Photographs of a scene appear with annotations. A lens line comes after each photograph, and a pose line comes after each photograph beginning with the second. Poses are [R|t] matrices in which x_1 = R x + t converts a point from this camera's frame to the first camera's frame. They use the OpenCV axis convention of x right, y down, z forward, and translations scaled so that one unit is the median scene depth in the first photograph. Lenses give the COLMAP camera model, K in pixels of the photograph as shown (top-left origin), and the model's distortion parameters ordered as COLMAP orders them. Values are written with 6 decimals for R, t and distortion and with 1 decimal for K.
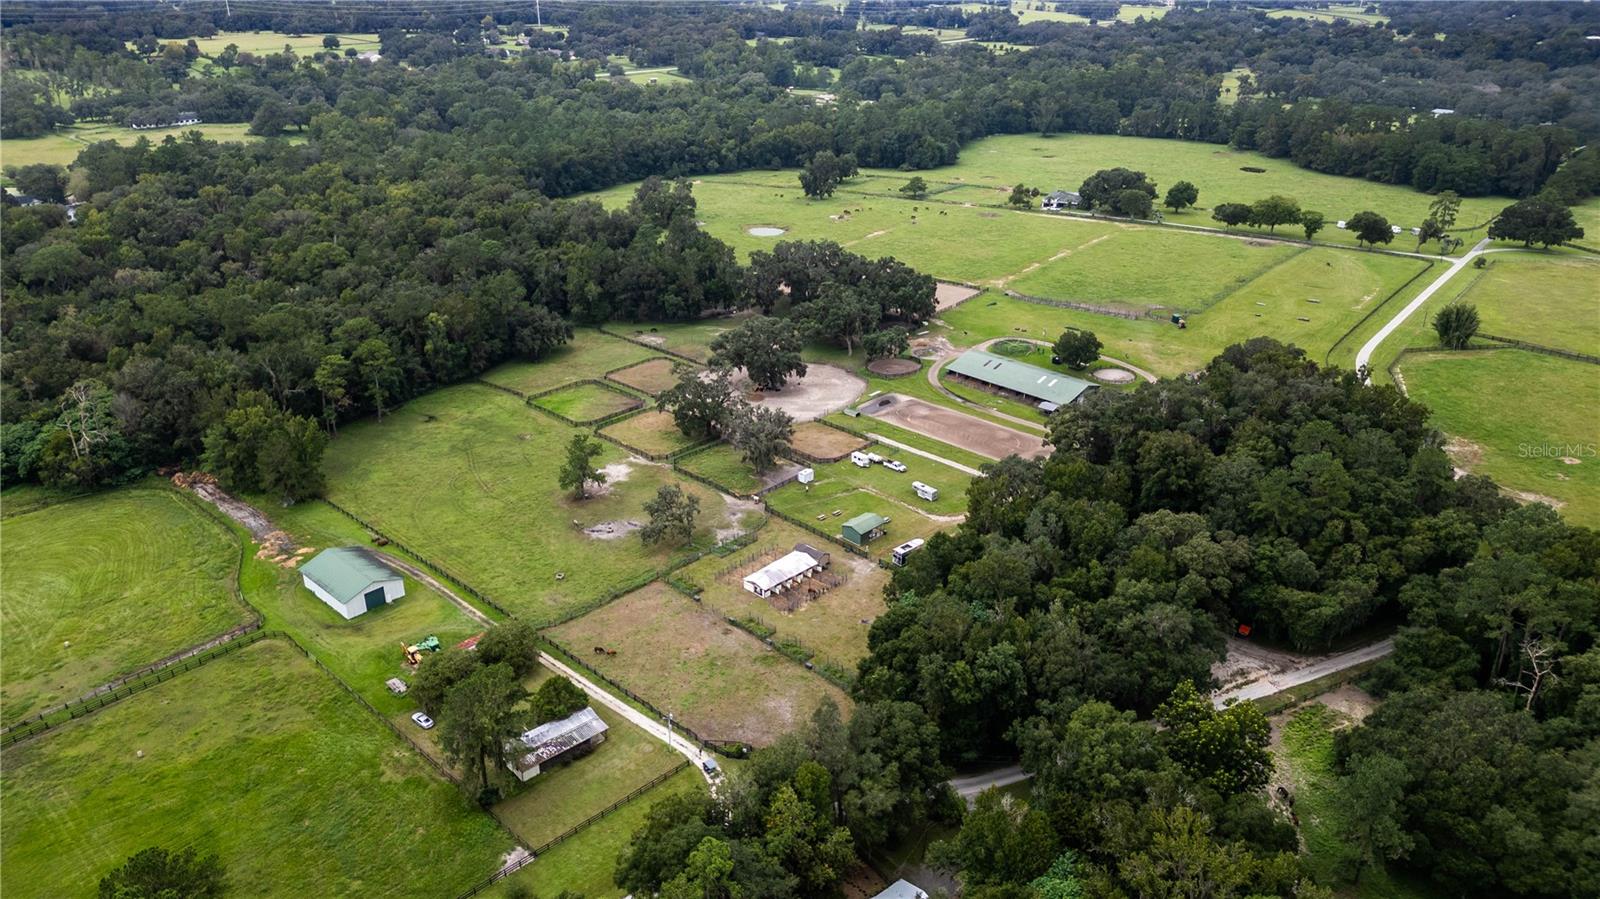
lens RADIAL K [[1123.5, 0, 790.2], [0, 1123.5, 443.4], [0, 0, 1]] dist [0.057573, -0.045704]
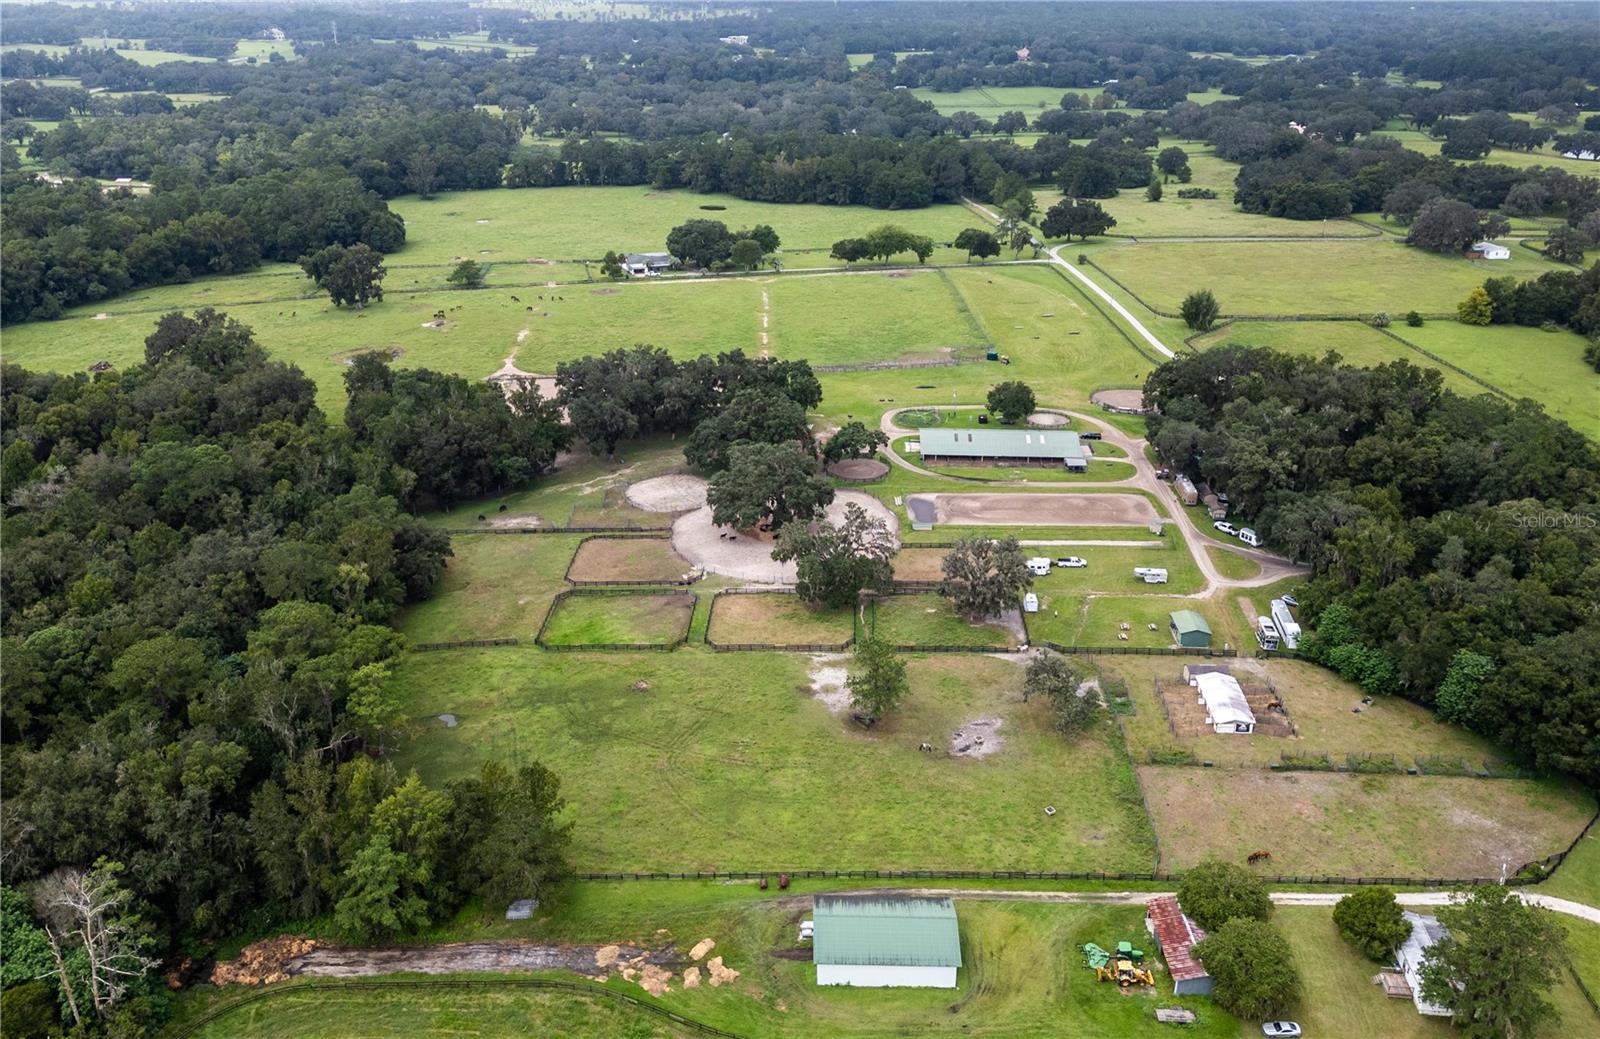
lens RADIAL K [[1293.3, 0, 769.8], [0, 1293.3, 514.6], [0, 0, 1]] dist [0.072973, -0.076553]
pose [[0.743641, -0.265049, 0.613798, -0.527187], [0.275929, 0.957898, 0.079338, -0.122582], [-0.608984, 0.110365, 0.785466, 0.262708]]
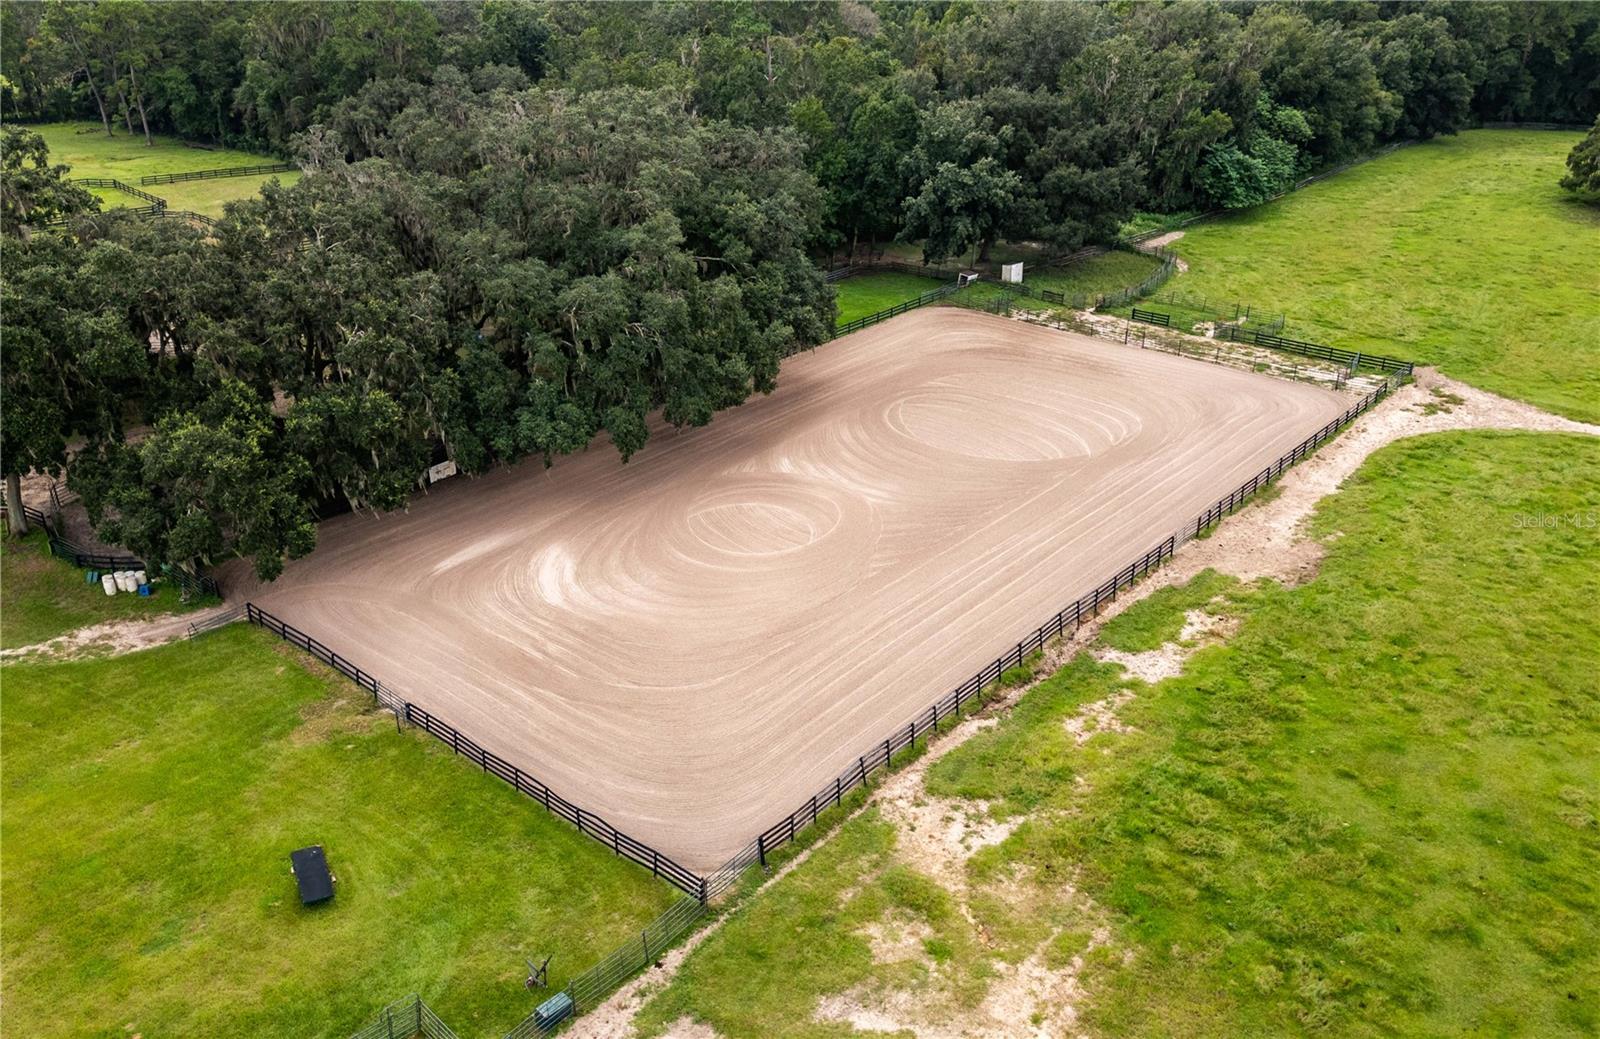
lens RADIAL K [[1293.3, 0, 770.4], [0, 1293.3, 507.7], [0, 0, 1]] dist [0.072973, -0.076553]
pose [[-0.015247, 0.447682, -0.894063, 0.309464], [-0.411166, 0.812260, 0.413733, -0.252932], [0.911433, 0.373917, 0.171687, 1.093001]]
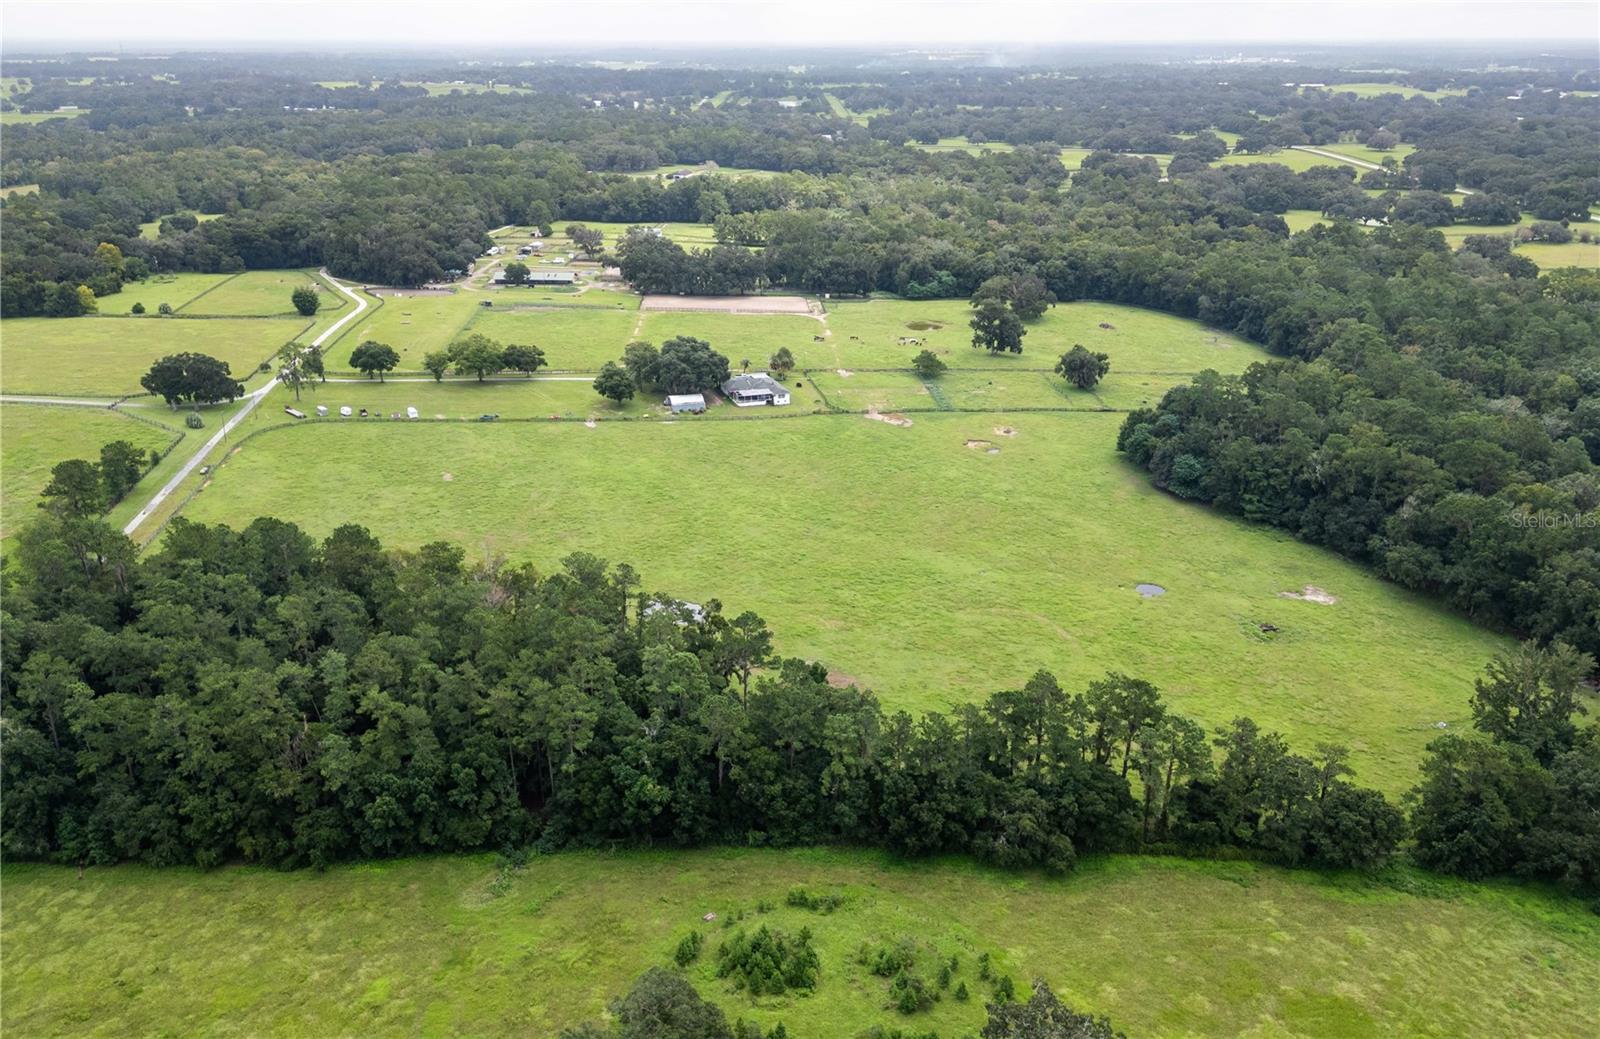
lens RADIAL K [[1293.3, 0, 801.7], [0, 1293.3, 512.9], [0, 0, 1]] dist [0.072973, -0.076553]
pose [[-0.716334, 0.237756, -0.656001, 1.215240], [-0.290603, 0.753080, 0.590271, -1.010512], [0.634362, 0.613467, -0.470365, 2.218753]]
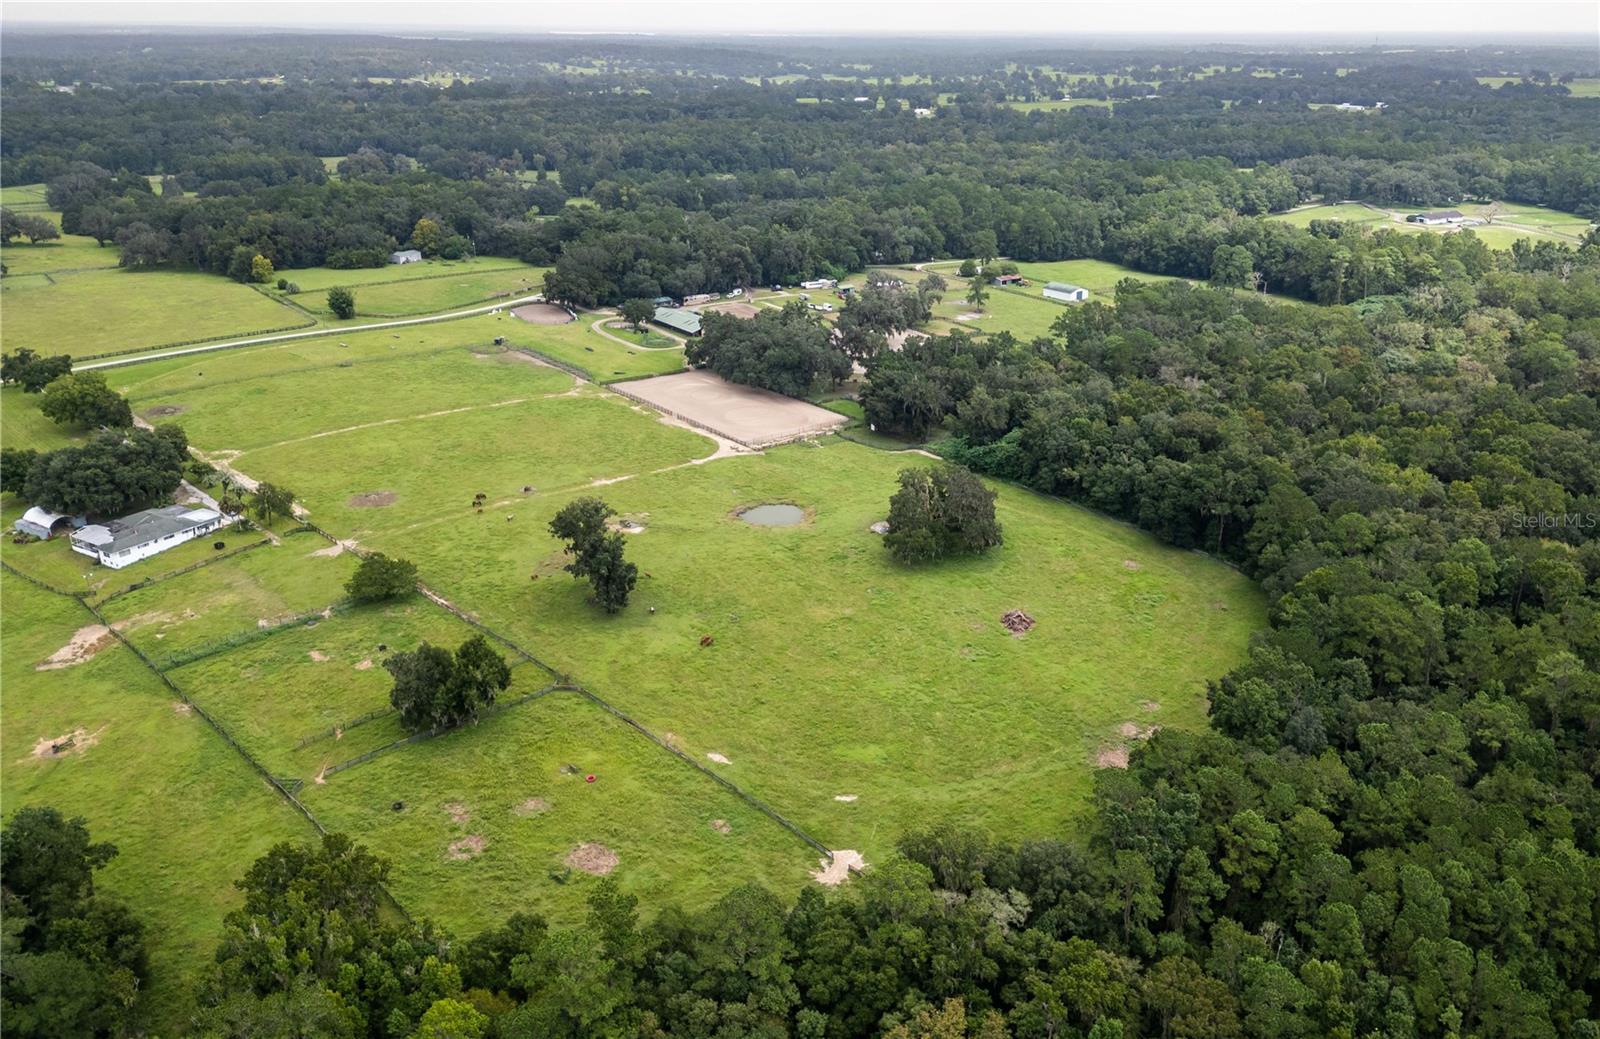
lens RADIAL K [[1293.3, 0, 927.5], [0, 1293.3, 525.2], [0, 0, 1]] dist [0.072973, -0.076553]
pose [[-0.995086, -0.045017, 0.088187, -0.226376], [0.031378, 0.701371, 0.712105, -0.930797], [-0.093909, 0.711373, -0.696512, 2.056039]]
